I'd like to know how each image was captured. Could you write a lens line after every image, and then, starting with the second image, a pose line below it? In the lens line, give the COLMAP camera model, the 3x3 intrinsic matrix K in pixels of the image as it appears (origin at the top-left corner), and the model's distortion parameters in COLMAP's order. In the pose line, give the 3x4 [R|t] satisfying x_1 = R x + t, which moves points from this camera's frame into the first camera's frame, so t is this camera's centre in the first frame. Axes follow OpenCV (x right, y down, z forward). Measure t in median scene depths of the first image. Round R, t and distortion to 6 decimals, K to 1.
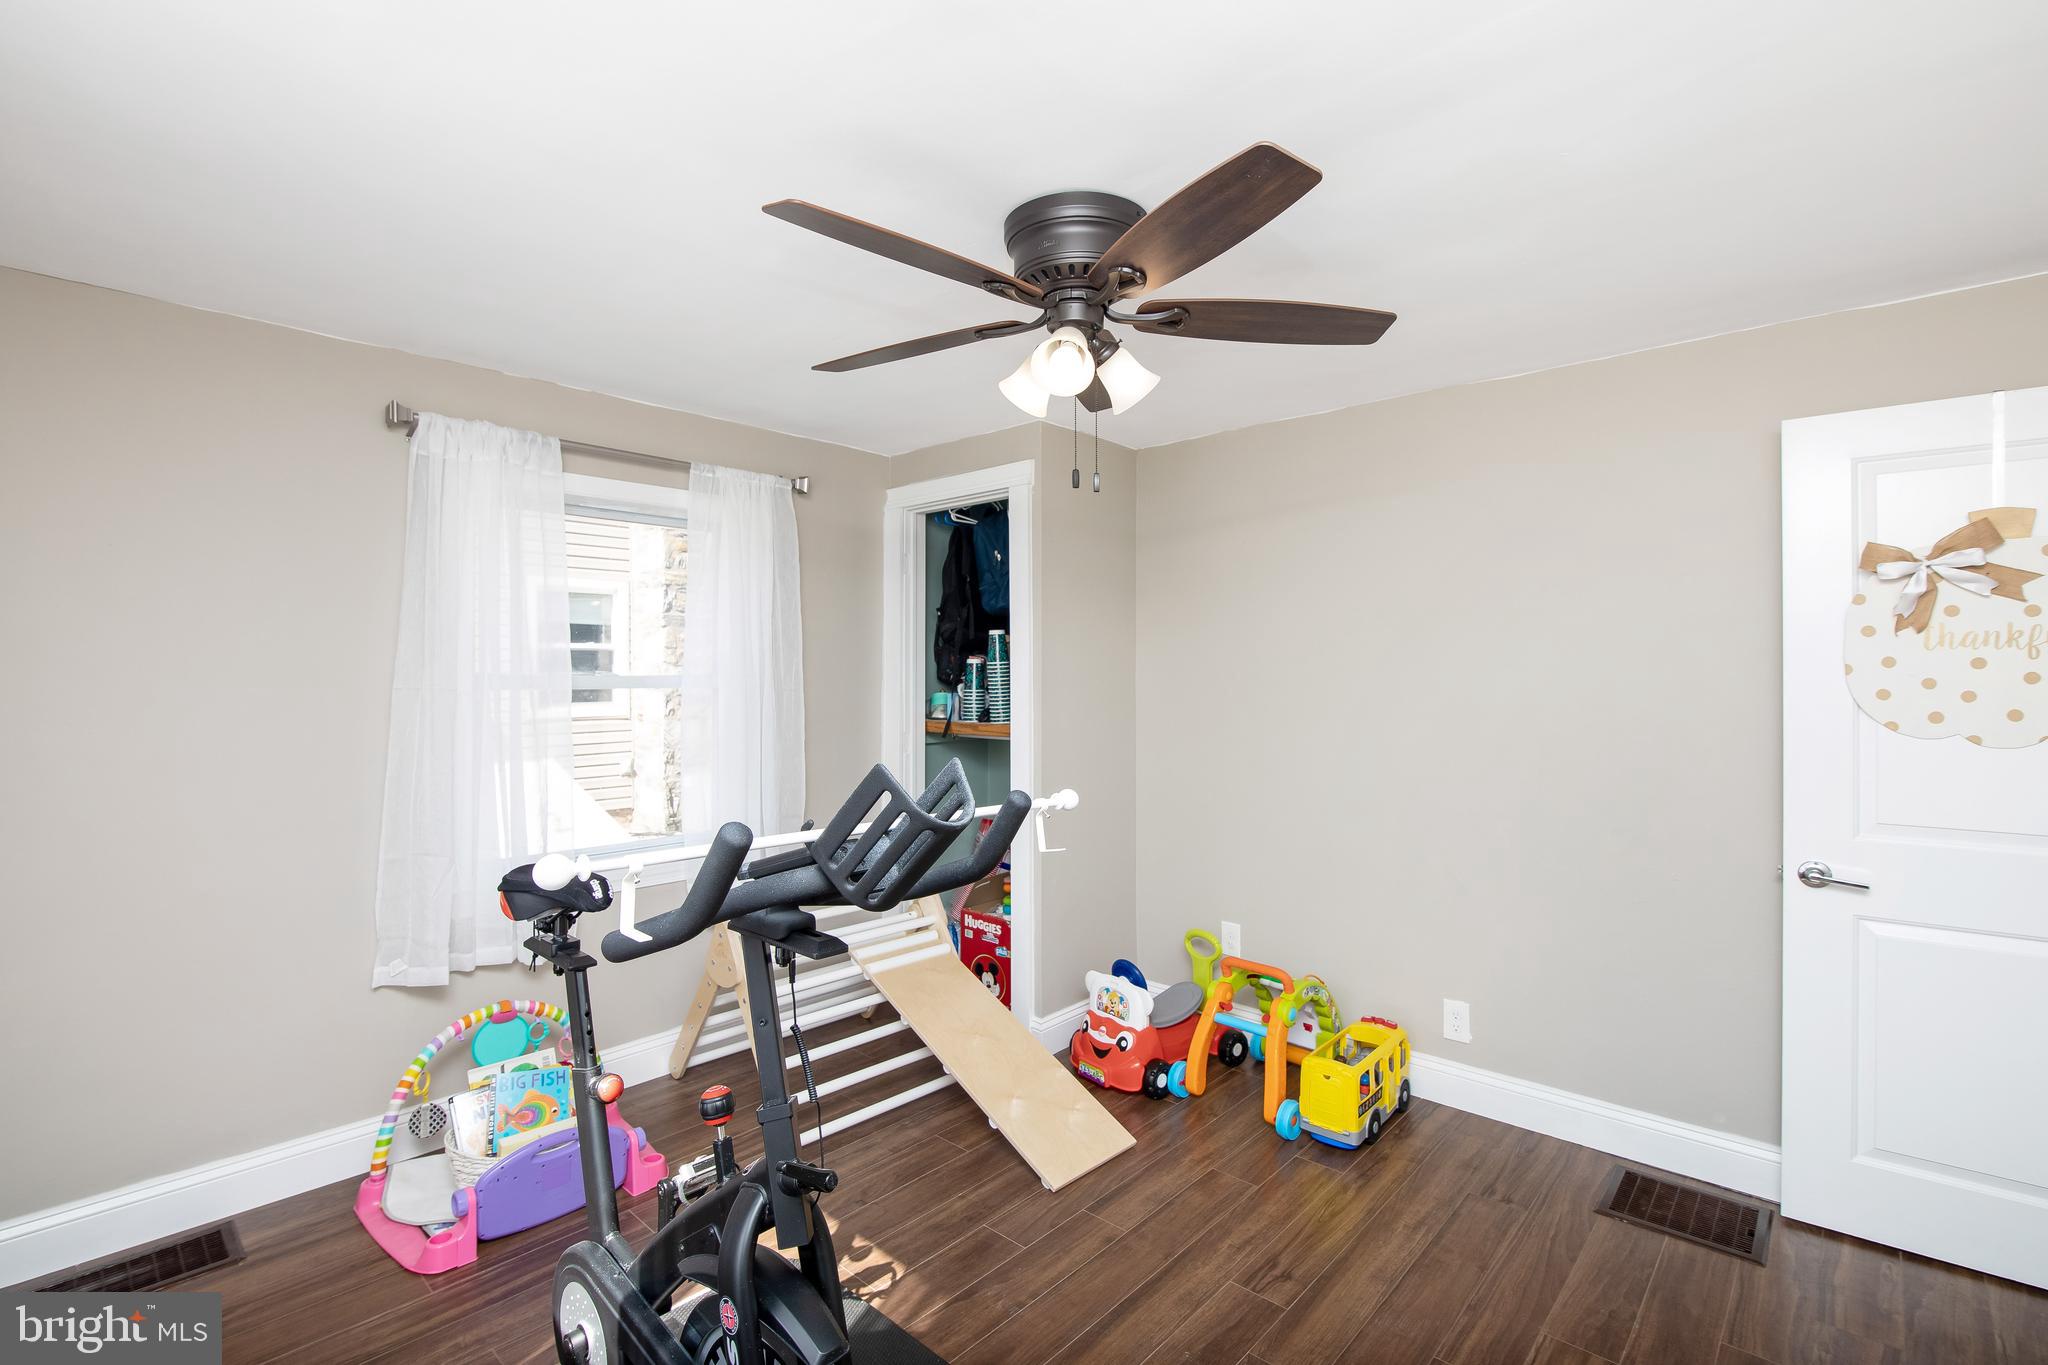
lens RADIAL K [[941.9, 0, 1026.6], [0, 941.9, 670.3], [0, 0, 1]] dist [-0.013338, 0.001993]
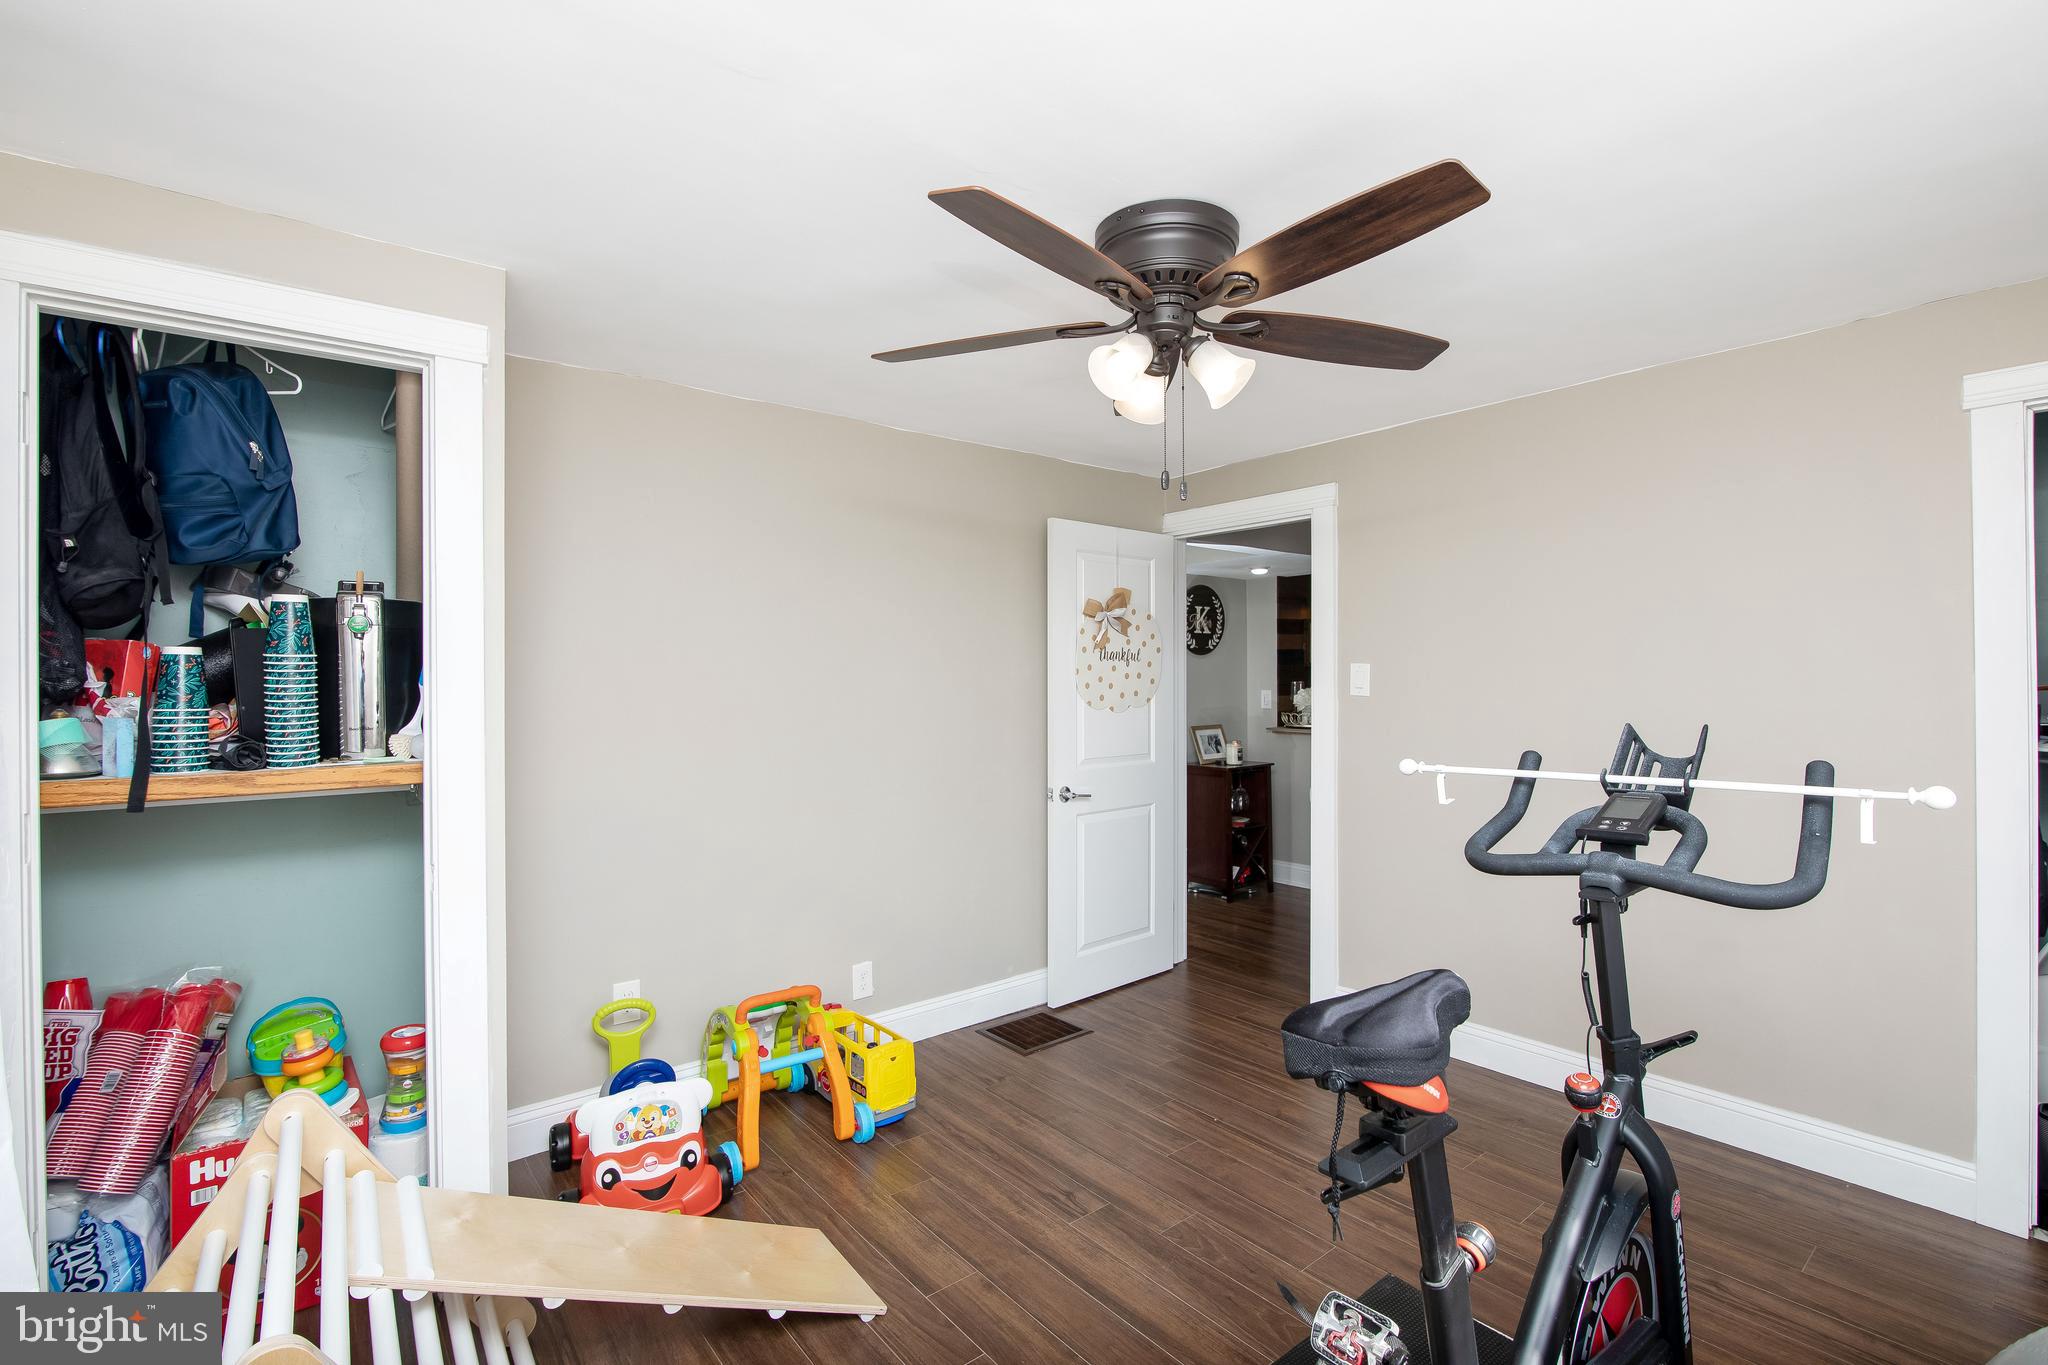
lens RADIAL K [[941.9, 0, 1028.5], [0, 941.9, 674.4], [0, 0, 1]] dist [-0.013338, 0.001993]
pose [[0.130614, -0.005552, 0.991418, -0.761625], [-0.007168, 0.999953, 0.006544, -0.005632], [-0.991407, -0.007961, 0.130568, 0.778106]]
